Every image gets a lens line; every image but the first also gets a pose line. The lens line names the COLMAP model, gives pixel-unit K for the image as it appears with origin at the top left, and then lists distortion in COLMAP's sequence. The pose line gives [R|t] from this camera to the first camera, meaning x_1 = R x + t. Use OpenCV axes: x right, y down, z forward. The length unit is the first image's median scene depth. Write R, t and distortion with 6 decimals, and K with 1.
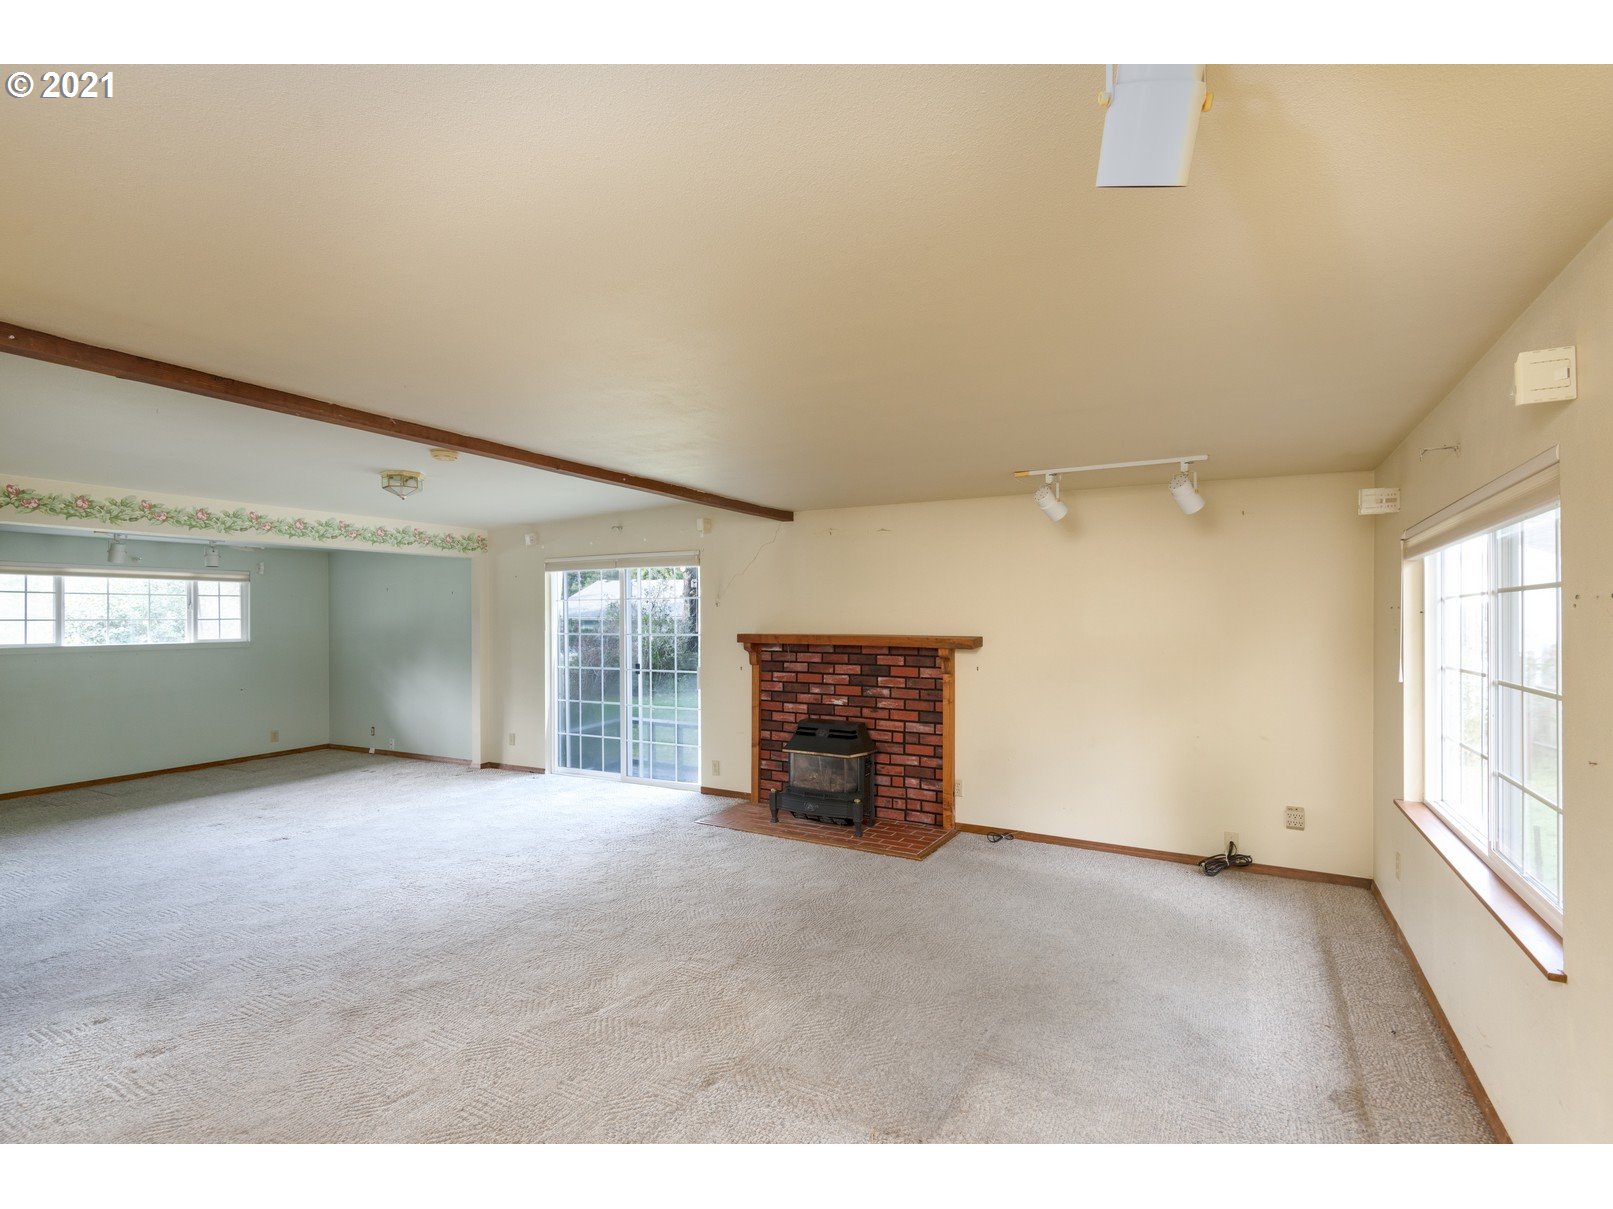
lens RADIAL K [[706.6, 0, 811.5], [0, 706.6, 602.0], [0, 0, 1]] dist [0.026759, -0.000977]
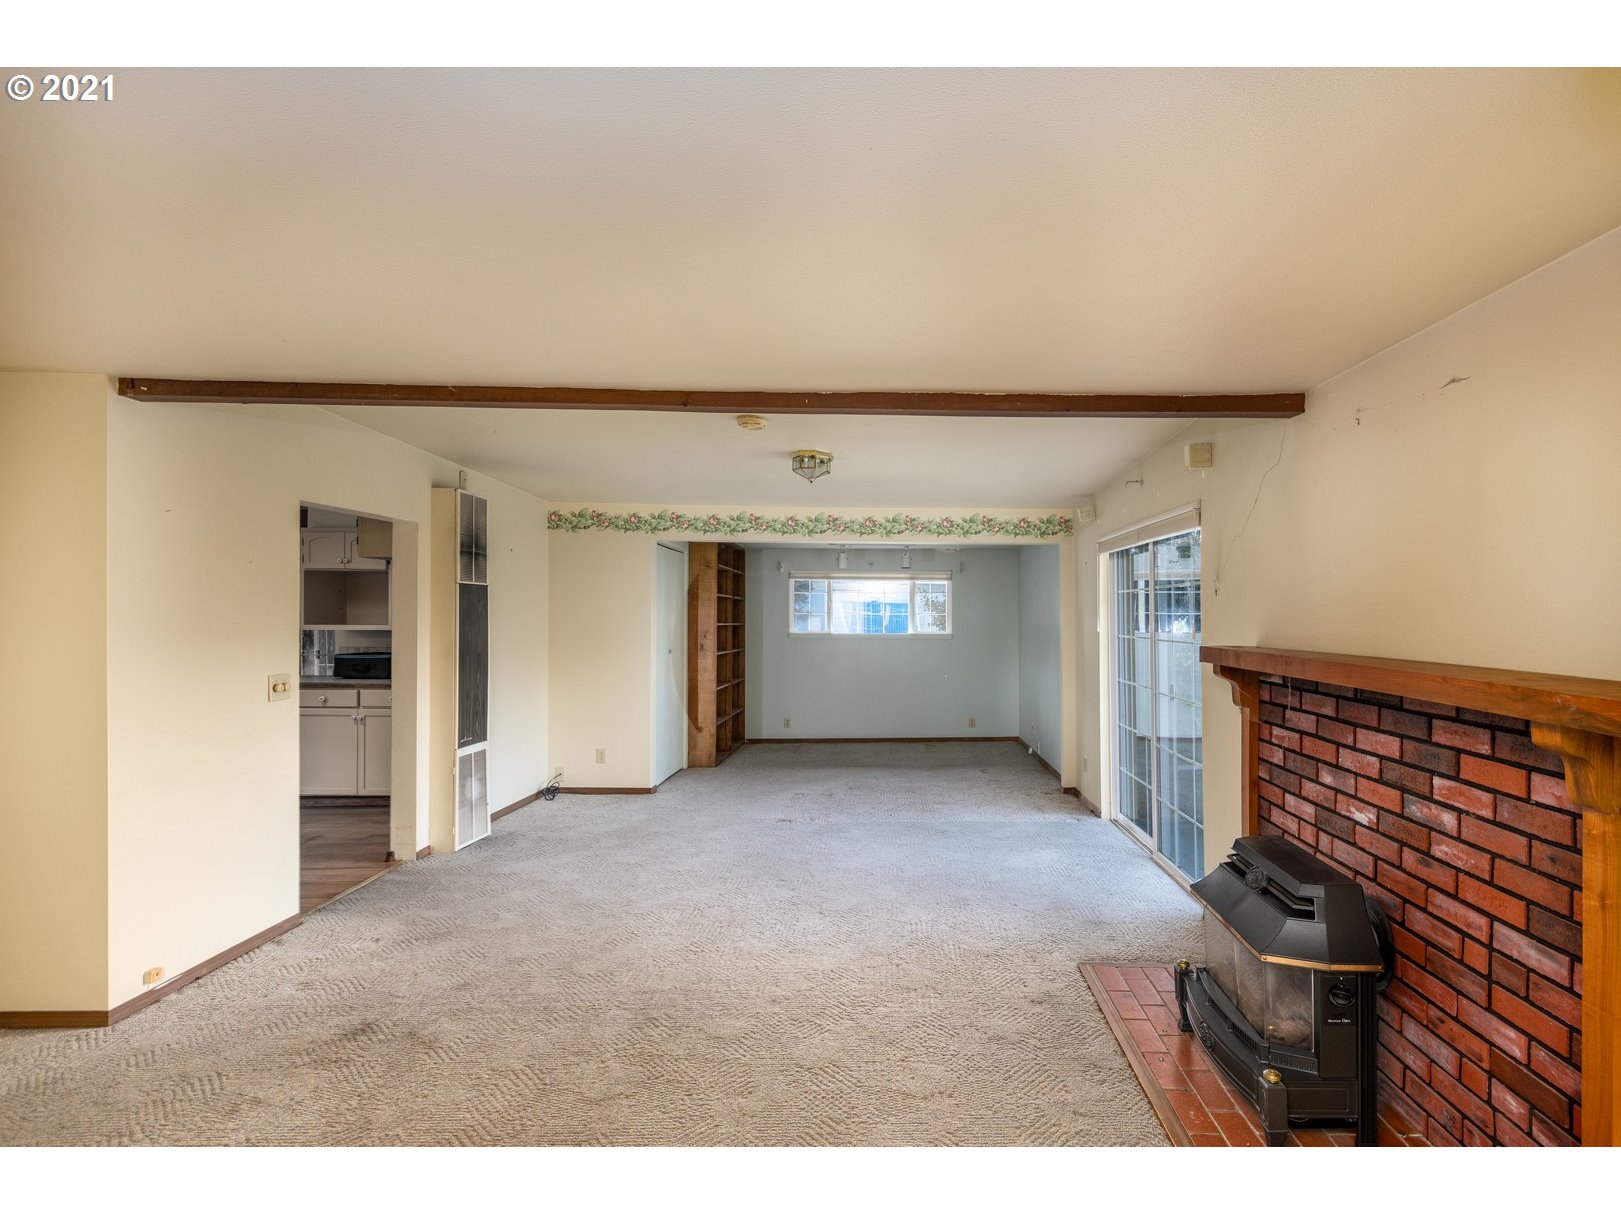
lens RADIAL K [[763.1, 0, 878.2], [0, 763.1, 606.3], [0, 0, 1]] dist [0.020503, -0.002230]
pose [[0.529999, -0.001033, -0.847997, 0.294498], [0.010327, 0.999933, 0.005236, 0.009465], [0.847935, -0.011532, 0.529975, 0.536149]]
